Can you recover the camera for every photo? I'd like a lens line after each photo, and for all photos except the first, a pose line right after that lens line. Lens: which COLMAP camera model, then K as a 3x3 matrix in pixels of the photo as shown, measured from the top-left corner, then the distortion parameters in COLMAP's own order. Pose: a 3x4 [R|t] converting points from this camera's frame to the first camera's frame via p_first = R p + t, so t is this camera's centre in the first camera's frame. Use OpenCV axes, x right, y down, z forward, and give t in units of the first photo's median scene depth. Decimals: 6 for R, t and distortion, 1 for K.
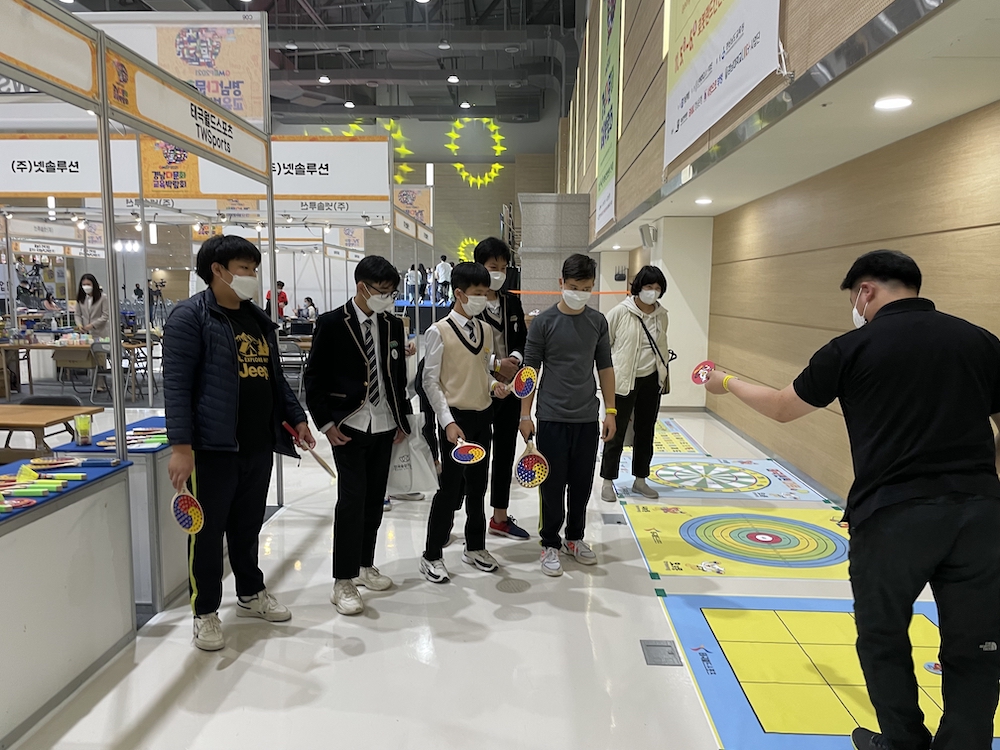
lens RADIAL K [[763.3, 0, 500.7], [0, 763.3, 379.4], [0, 0, 1]] dist [0.047643, -0.018068]
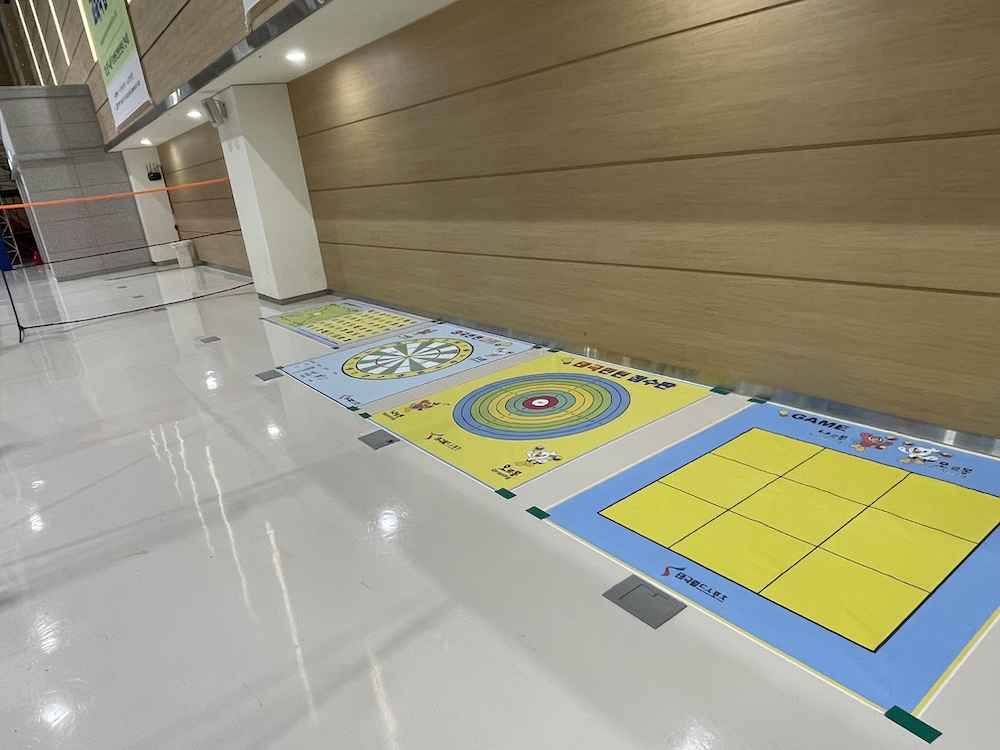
lens RADIAL K [[649.7, 0, 495.7], [0, 649.7, 372.2], [0, 0, 1]] dist [-0.000844, -0.006767]
pose [[0.773546, -0.291306, 0.562821, -0.105499], [0.195039, 0.954419, 0.225928, -0.013838], [-0.602981, -0.064993, 0.795103, 0.330365]]
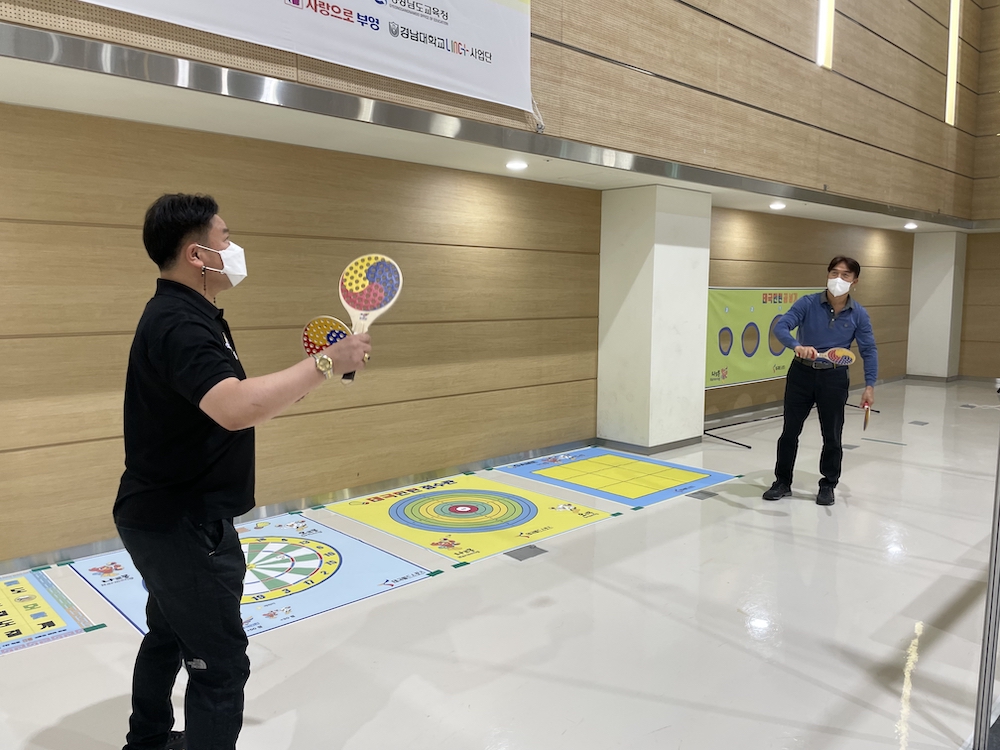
lens RADIAL K [[763.3, 0, 505.0], [0, 763.3, 367.5], [0, 0, 1]] dist [0.047643, -0.018068]
pose [[-0.724943, -0.086119, 0.683404, -0.350762], [0.066983, 0.978637, 0.194377, -0.163994], [-0.685544, 0.186688, -0.703688, 1.365928]]
